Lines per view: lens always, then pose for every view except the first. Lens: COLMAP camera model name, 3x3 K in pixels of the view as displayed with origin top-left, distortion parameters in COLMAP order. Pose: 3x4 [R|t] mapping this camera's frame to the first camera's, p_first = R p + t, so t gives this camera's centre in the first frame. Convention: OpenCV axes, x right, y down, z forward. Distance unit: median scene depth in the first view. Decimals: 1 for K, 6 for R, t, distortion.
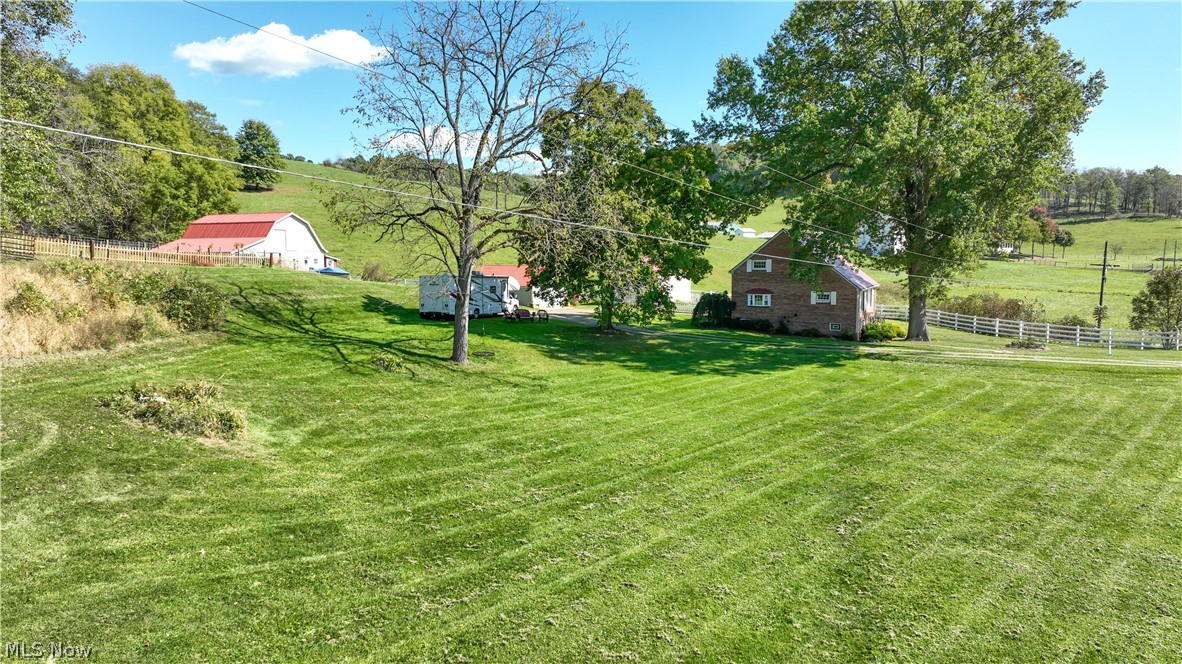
lens RADIAL K [[830.1, 0, 588.1], [0, 830.1, 334.2], [0, 0, 1]] dist [0.008493, 0.006869]
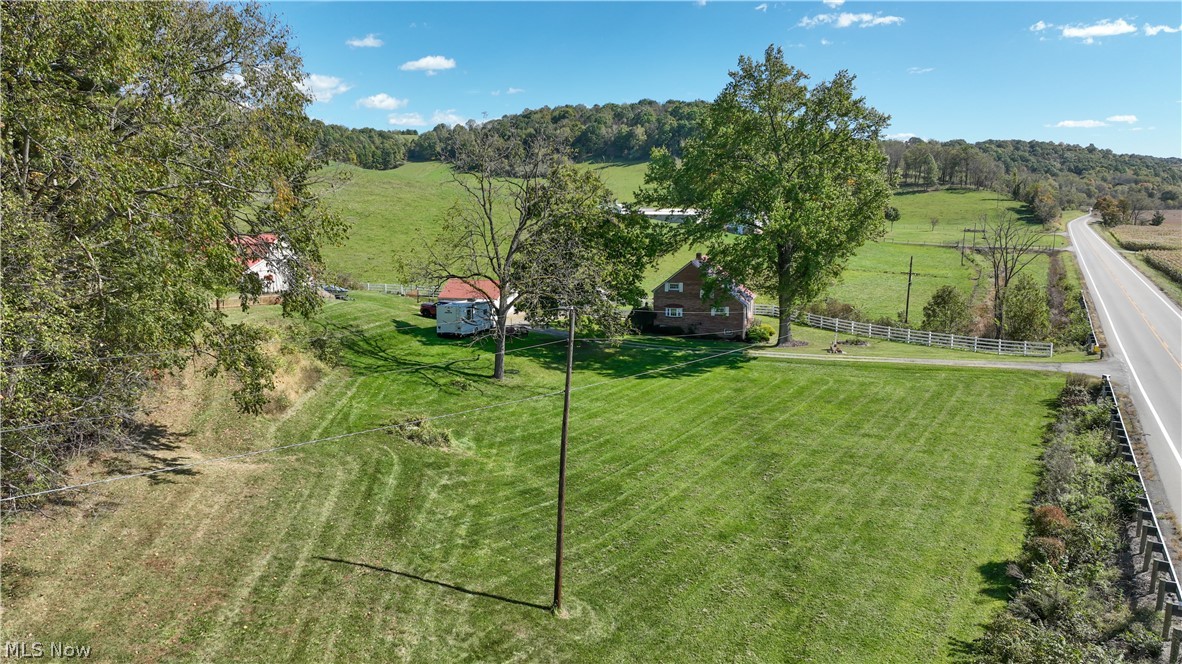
lens RADIAL K [[830.1, 0, 582.9], [0, 830.1, 336.3], [0, 0, 1]] dist [0.008493, 0.006869]
pose [[0.987287, -0.025197, 0.156935, -0.181336], [0.015728, 0.997996, 0.061290, -0.100043], [-0.158165, -0.058043, 0.985705, -0.376387]]
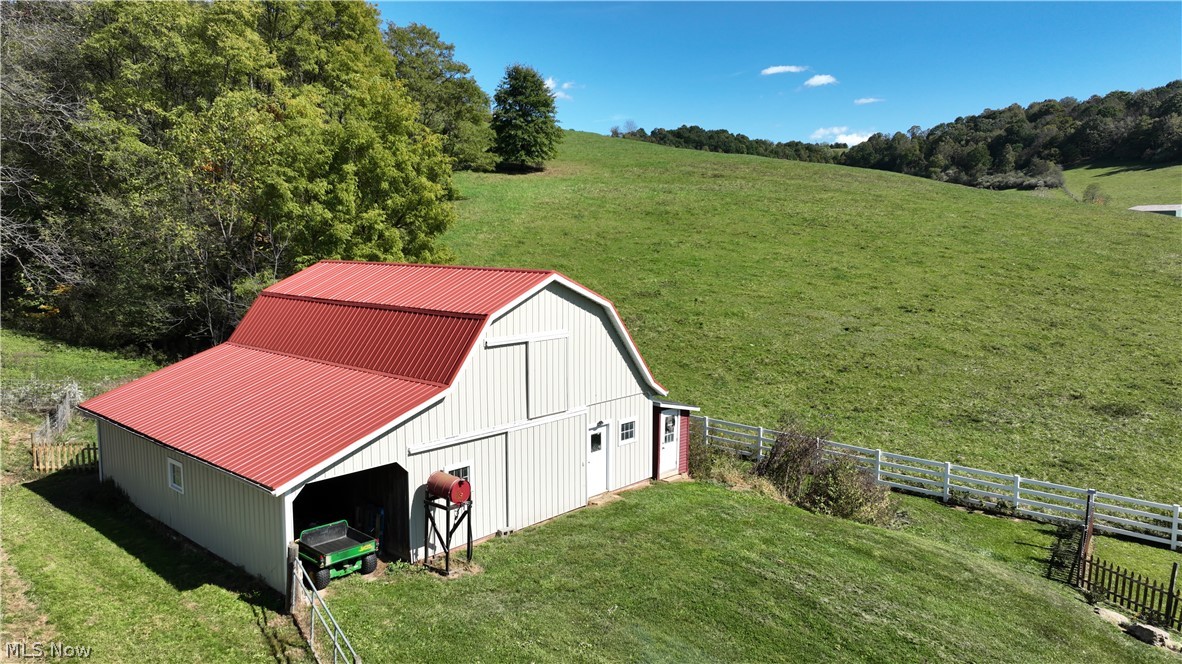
lens RADIAL K [[830.1, 0, 589.6], [0, 830.1, 332.9], [0, 0, 1]] dist [0.008493, 0.006869]
pose [[0.949722, 0.045290, -0.309801, -0.392670], [-0.035631, 0.998688, 0.036769, -0.205799], [0.311060, -0.023881, 0.950090, 1.124130]]
